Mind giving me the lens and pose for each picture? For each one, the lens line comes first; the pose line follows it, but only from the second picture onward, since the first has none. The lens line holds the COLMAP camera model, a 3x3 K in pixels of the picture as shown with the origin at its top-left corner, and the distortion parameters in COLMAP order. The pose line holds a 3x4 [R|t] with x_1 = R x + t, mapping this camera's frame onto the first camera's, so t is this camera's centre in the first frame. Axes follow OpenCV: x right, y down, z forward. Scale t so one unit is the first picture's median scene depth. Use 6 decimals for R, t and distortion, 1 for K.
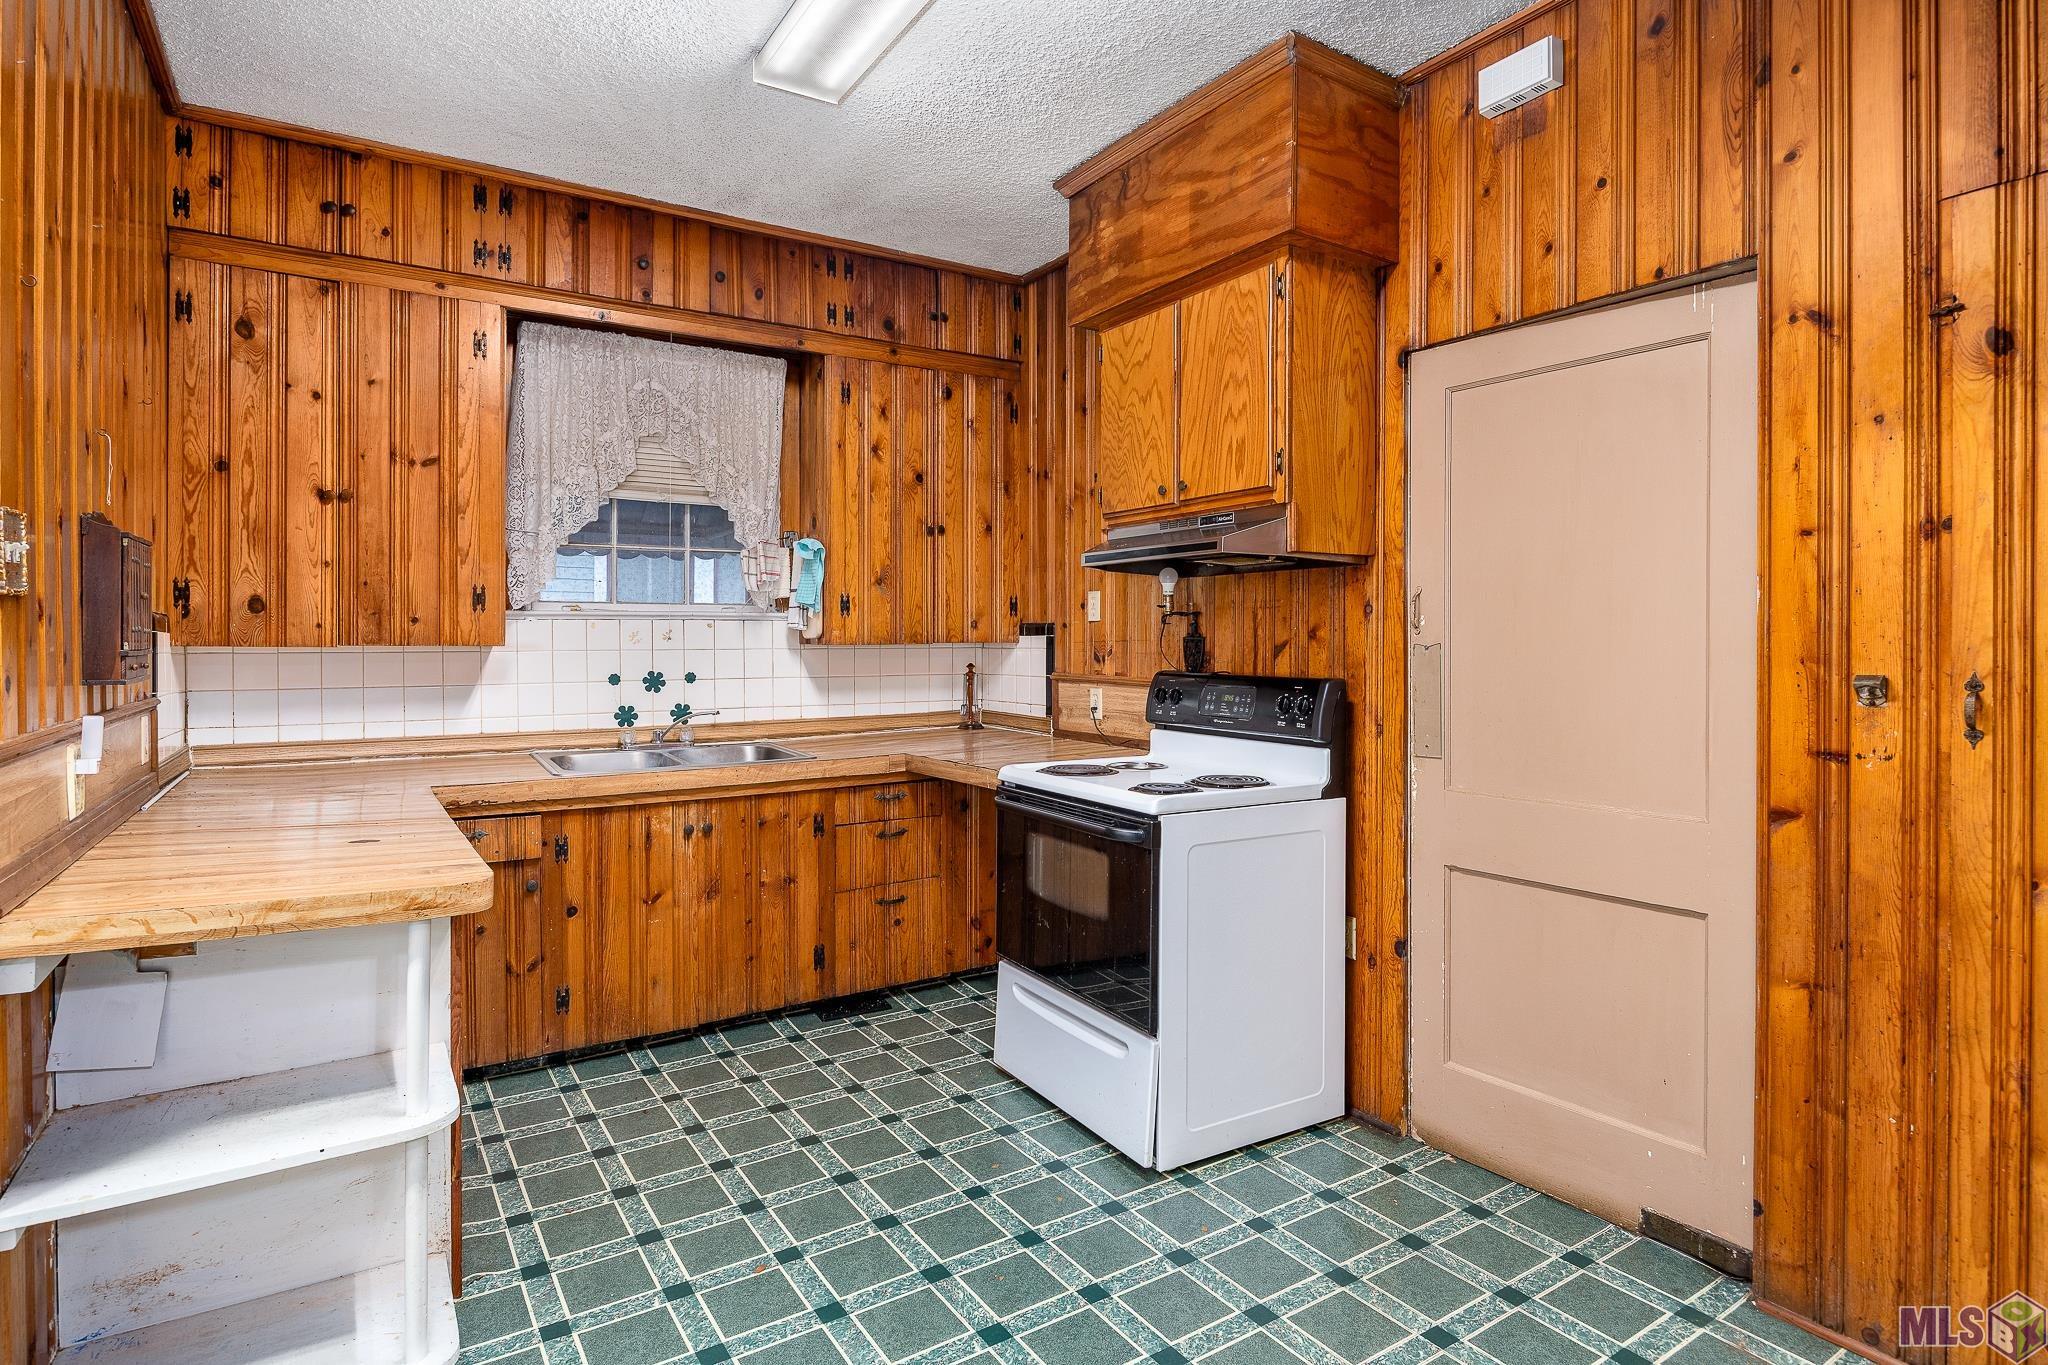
lens RADIAL K [[1068.9, 0, 1034.9], [0, 1068.9, 654.3], [0, 0, 1]] dist [-0.003203, -0.000776]
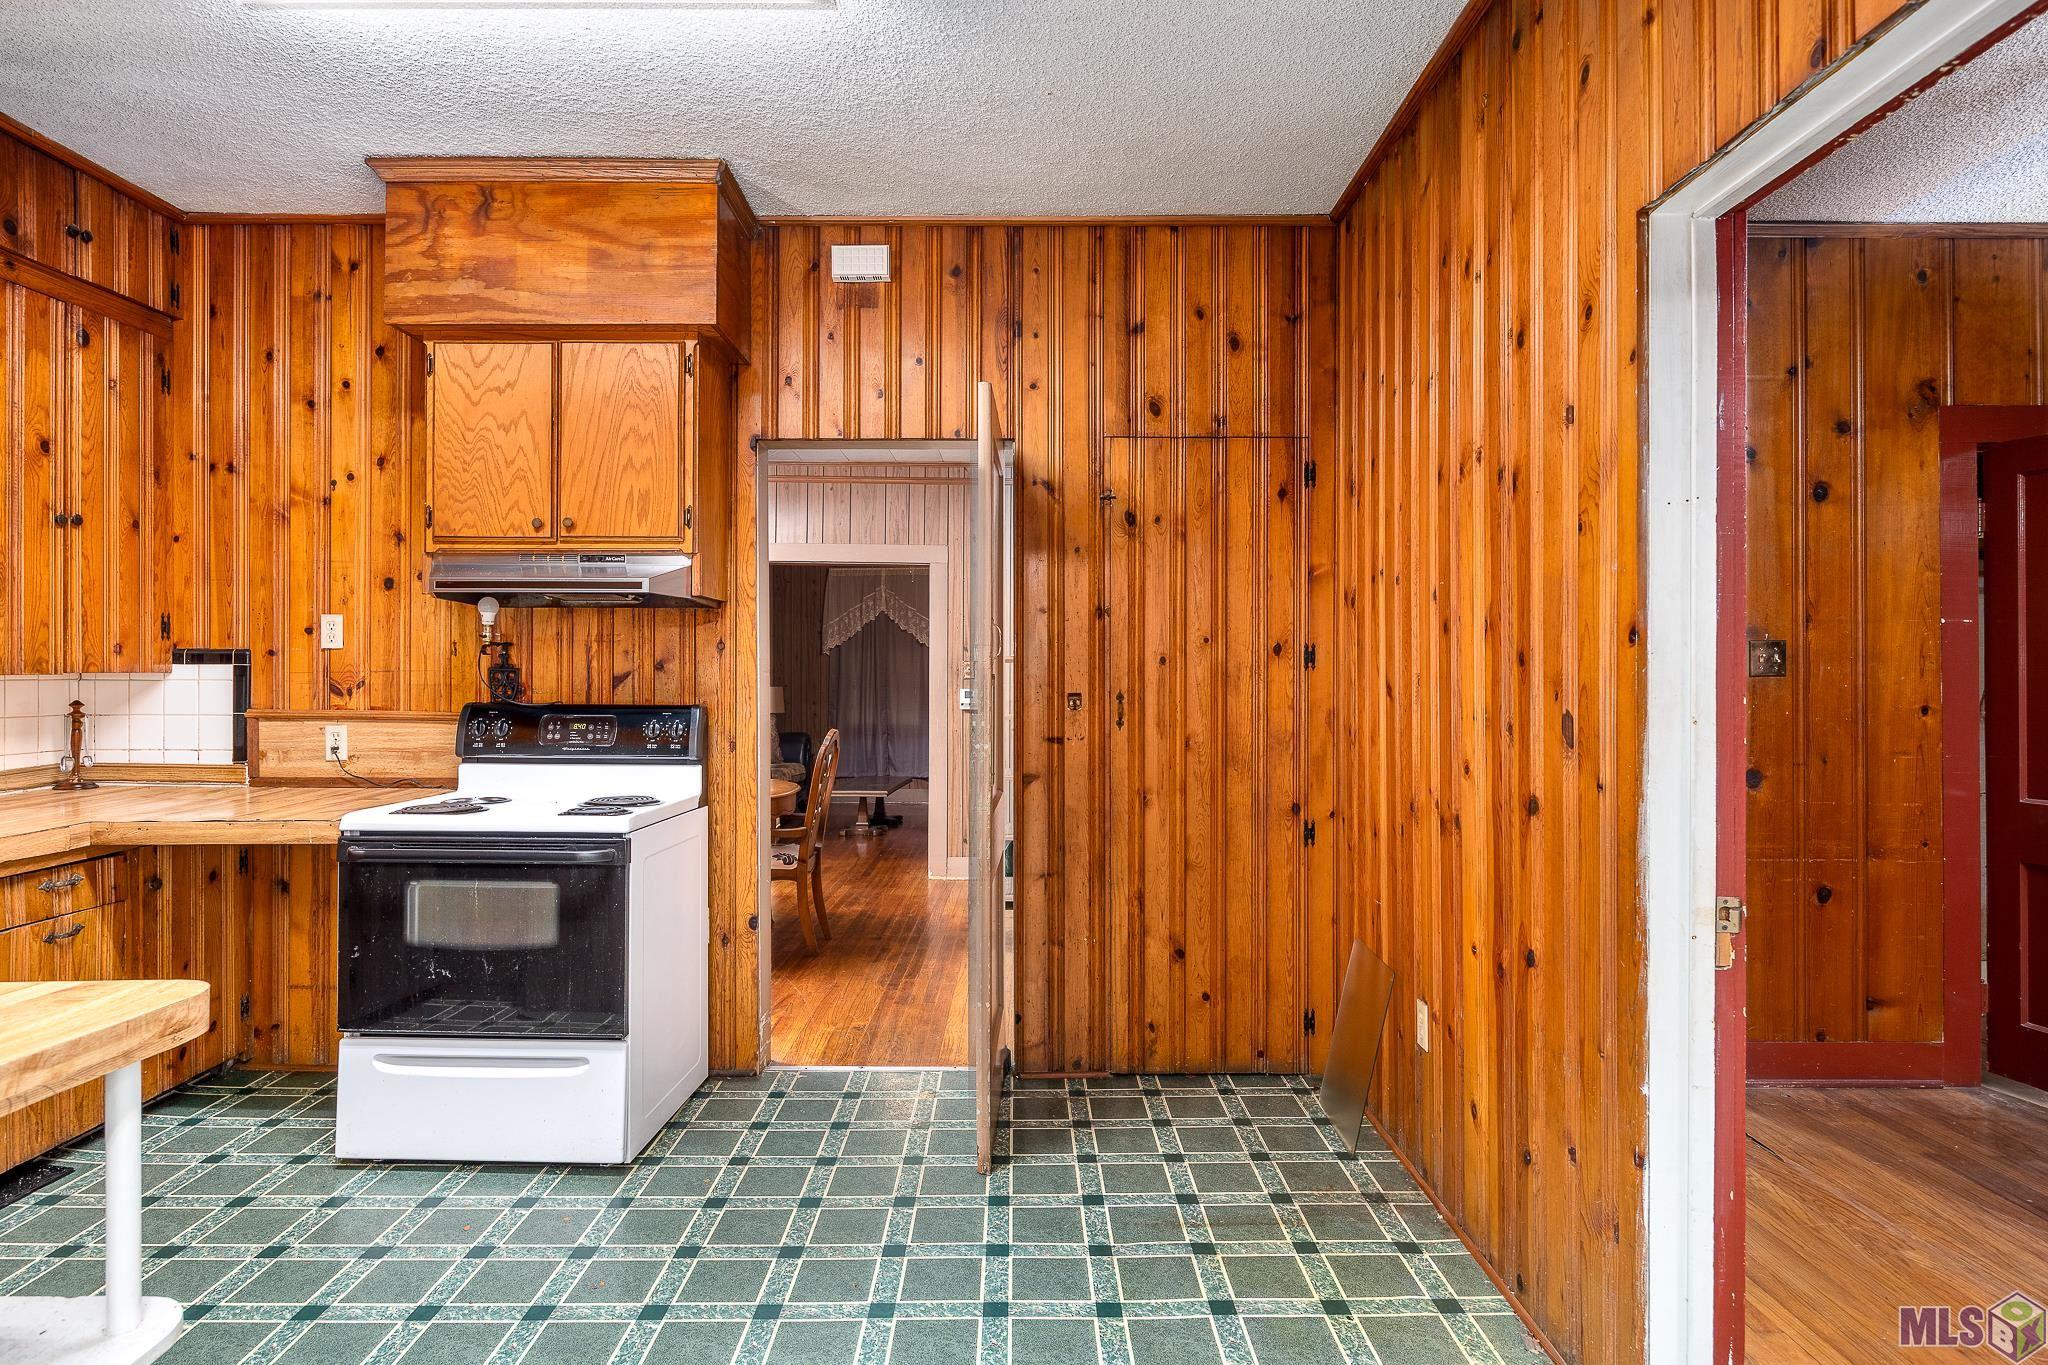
lens RADIAL K [[1087.1, 0, 1024.0], [0, 1087.1, 682.5], [0, 0, 1]] dist [-0.000714, -0.000797]
pose [[0.542125, -0.006744, 0.840271, -0.461366], [0.006968, 0.999969, 0.003530, -0.002877], [-0.840269, 0.003941, 0.542156, 0.051008]]
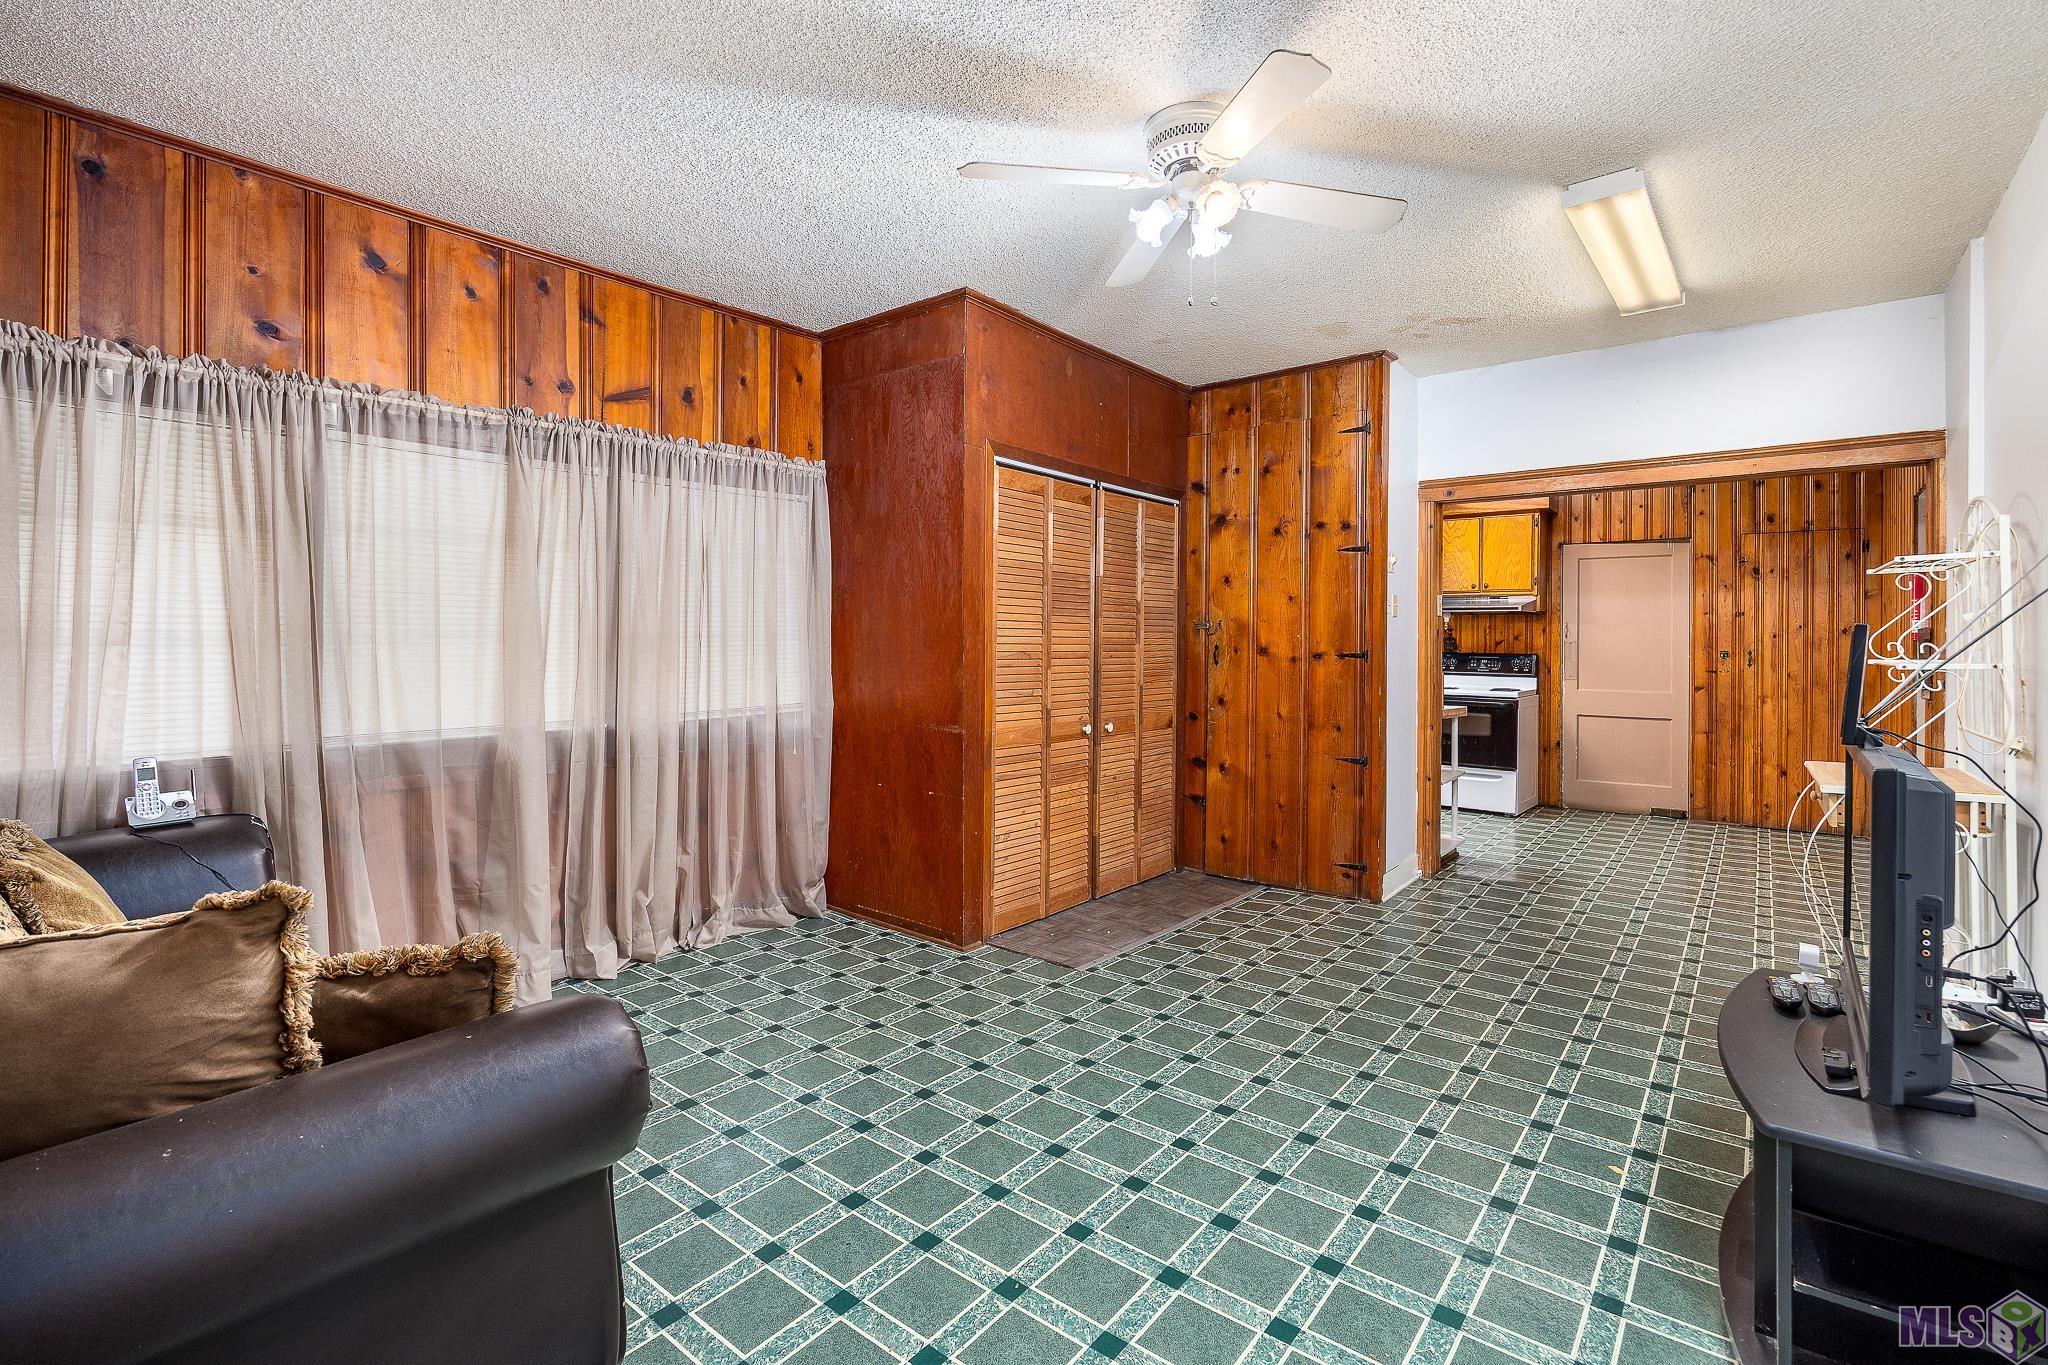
lens RADIAL K [[948.7, 0, 1026.6], [0, 948.7, 643.0], [0, 0, 1]] dist [-0.000373, 0.000311]
pose [[0.953394, 0.002327, 0.301718, -1.595109], [-0.001243, 0.999992, -0.003784, 0.004293], [-0.301724, 0.003233, 0.953390, -0.913945]]
